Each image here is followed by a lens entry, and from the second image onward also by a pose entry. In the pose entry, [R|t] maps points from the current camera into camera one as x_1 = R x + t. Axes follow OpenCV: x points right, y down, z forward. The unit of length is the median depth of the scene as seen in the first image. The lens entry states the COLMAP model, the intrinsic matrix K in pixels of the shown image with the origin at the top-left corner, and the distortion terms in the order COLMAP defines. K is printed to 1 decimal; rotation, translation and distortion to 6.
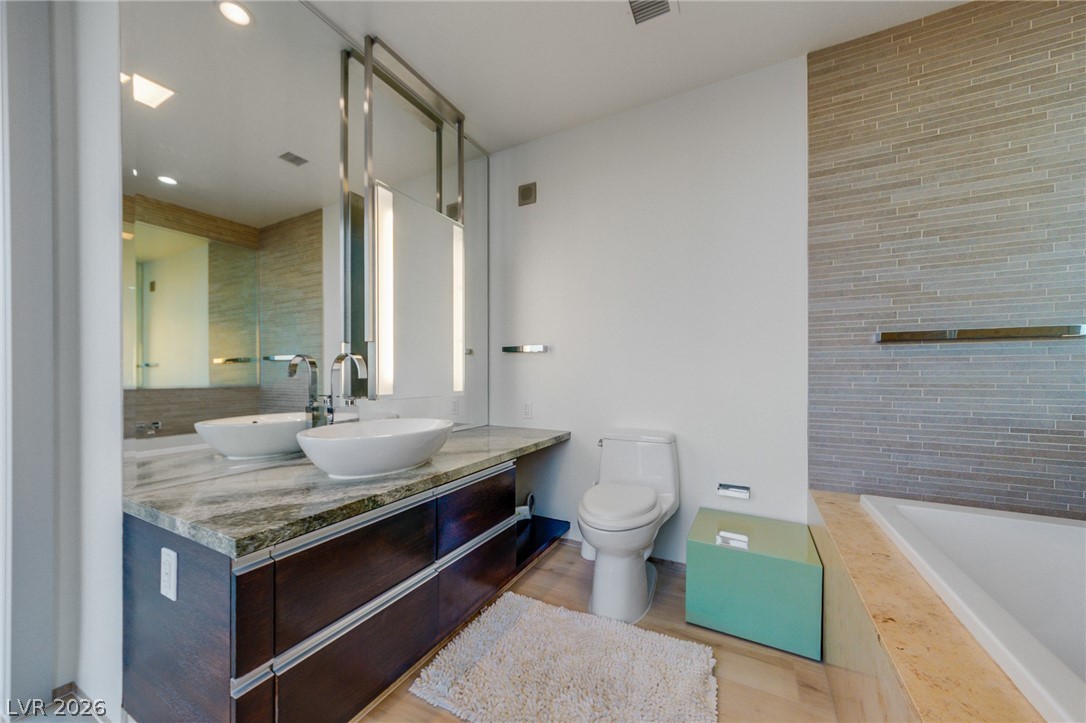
lens RADIAL K [[403.6, 0, 538.2], [0, 403.6, 380.0], [0, 0, 1]] dist [-0.001092, 0.000022]
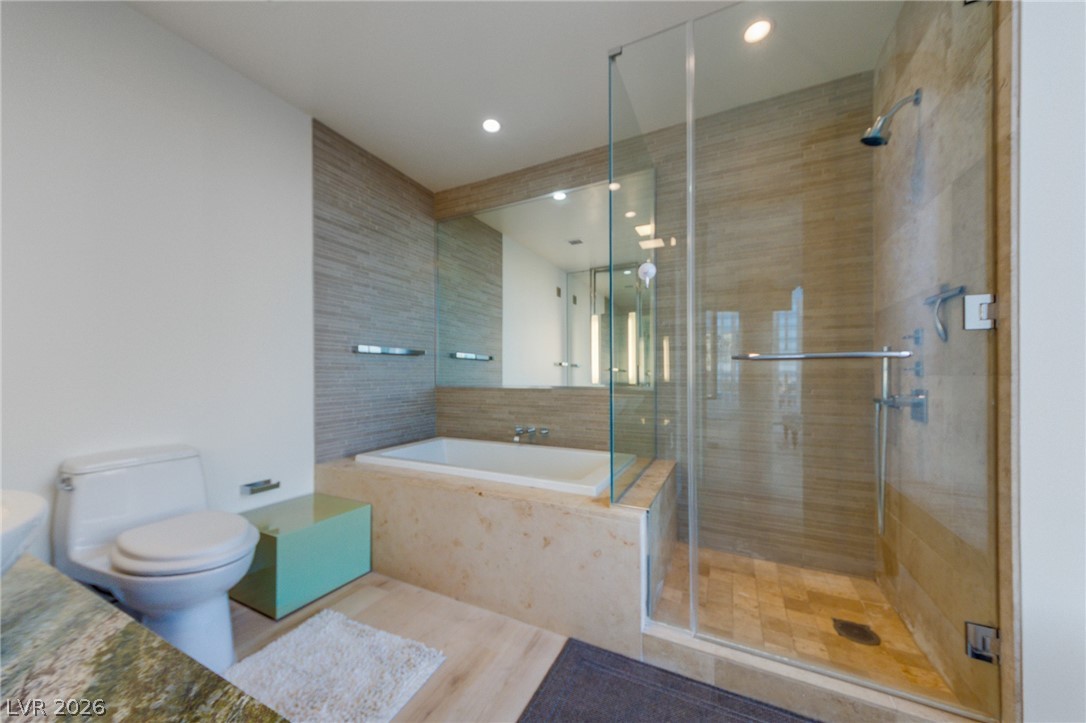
lens RADIAL K [[436.4, 0, 543.2], [0, 436.4, 376.0], [0, 0, 1]] dist [0.028357, -0.000051]
pose [[-0.091047, -0.007214, 0.995820, -0.850312], [0.015041, 0.999850, 0.008618, -0.008135], [-0.995733, 0.015762, -0.090925, 0.465293]]
